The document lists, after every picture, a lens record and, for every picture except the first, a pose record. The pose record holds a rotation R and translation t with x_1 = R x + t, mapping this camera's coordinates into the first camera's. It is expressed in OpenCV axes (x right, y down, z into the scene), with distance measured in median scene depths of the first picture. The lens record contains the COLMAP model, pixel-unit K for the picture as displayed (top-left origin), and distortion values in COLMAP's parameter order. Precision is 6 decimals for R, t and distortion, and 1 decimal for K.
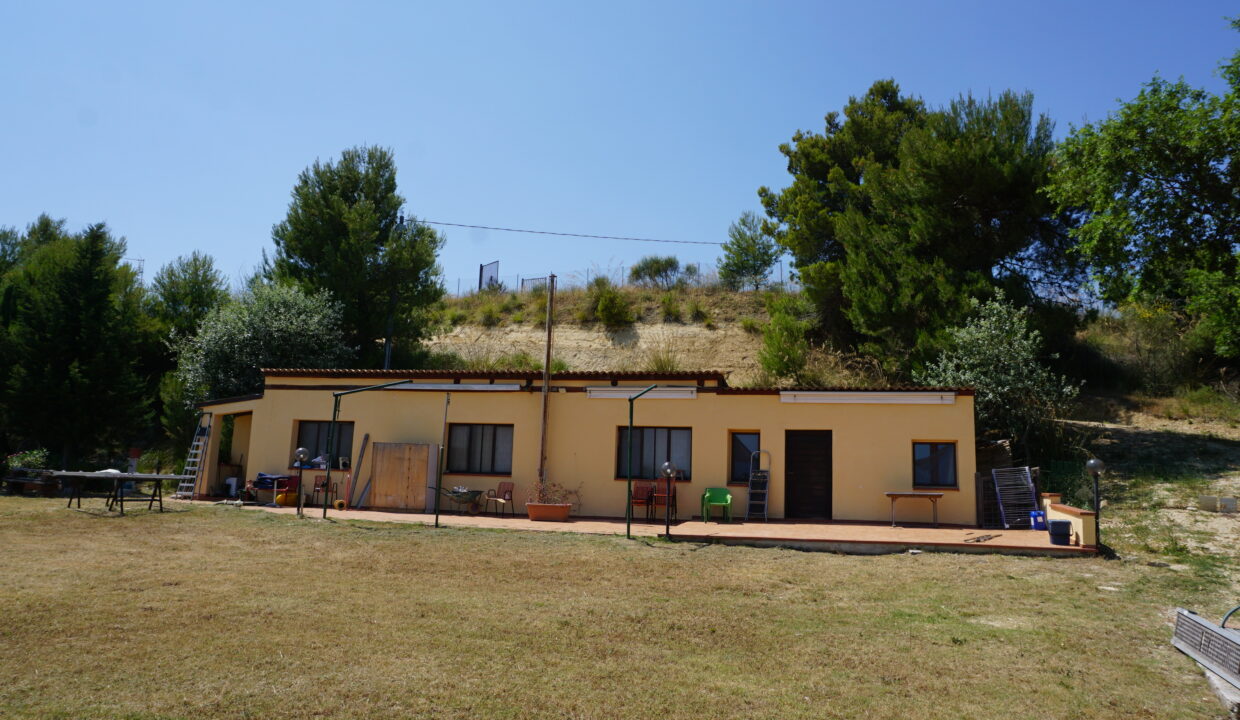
lens RADIAL K [[828.0, 0, 620.0], [0, 828.0, 360.0], [0, 0, 1]] dist [-0.049361, 0.028999]
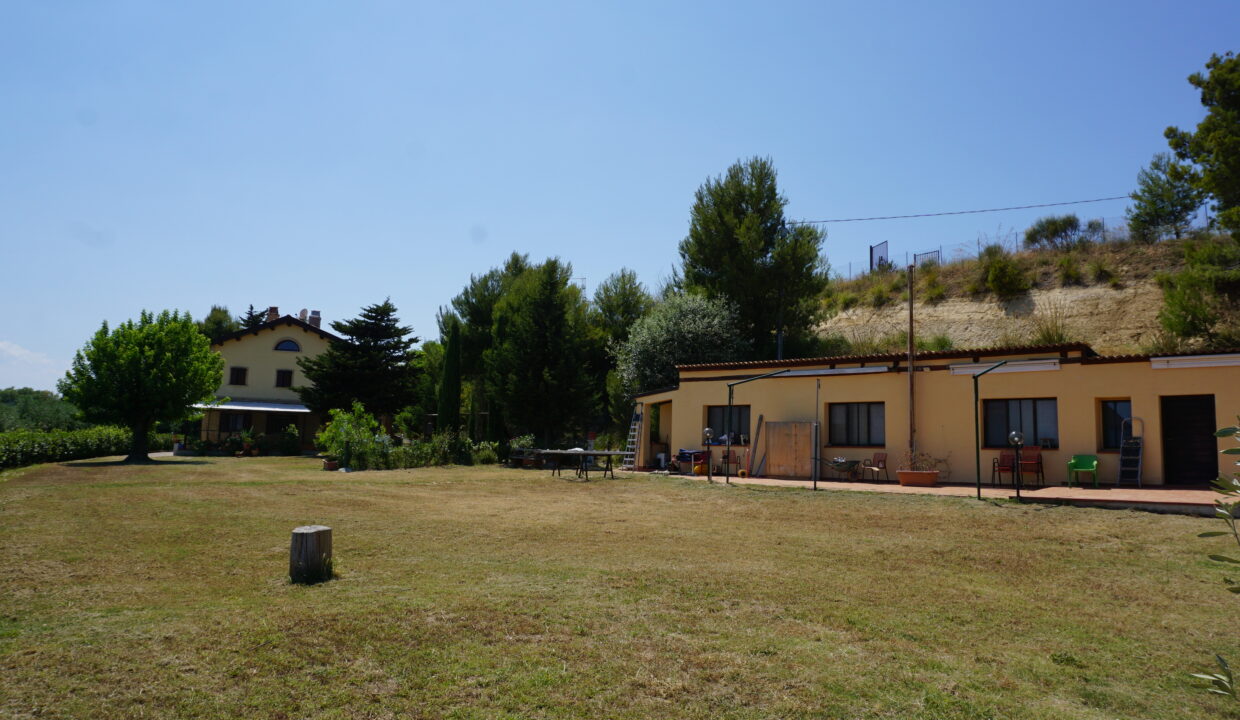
lens RADIAL K [[828.0, 0, 620.0], [0, 828.0, 360.0], [0, 0, 1]] dist [-0.049361, 0.028999]
pose [[0.878190, -0.064671, -0.473920, 0.076837], [0.077969, 0.996920, 0.008438, -0.013987], [0.471914, -0.044361, 0.880528, -0.132734]]
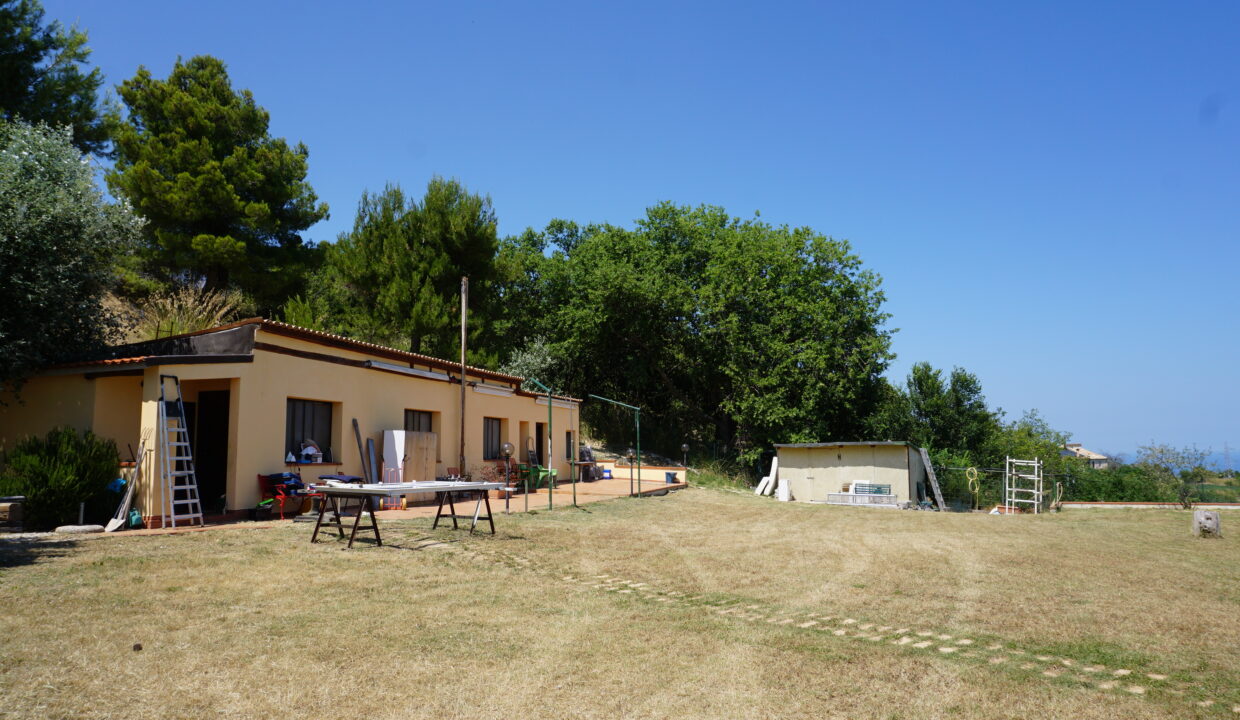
lens RADIAL K [[828.0, 0, 620.0], [0, 828.0, 360.0], [0, 0, 1]] dist [-0.049361, 0.028999]
pose [[0.079387, 0.085593, 0.993162, -0.974111], [-0.126138, 0.989161, -0.075166, 0.052326], [-0.988831, -0.119308, 0.089323, 0.584491]]
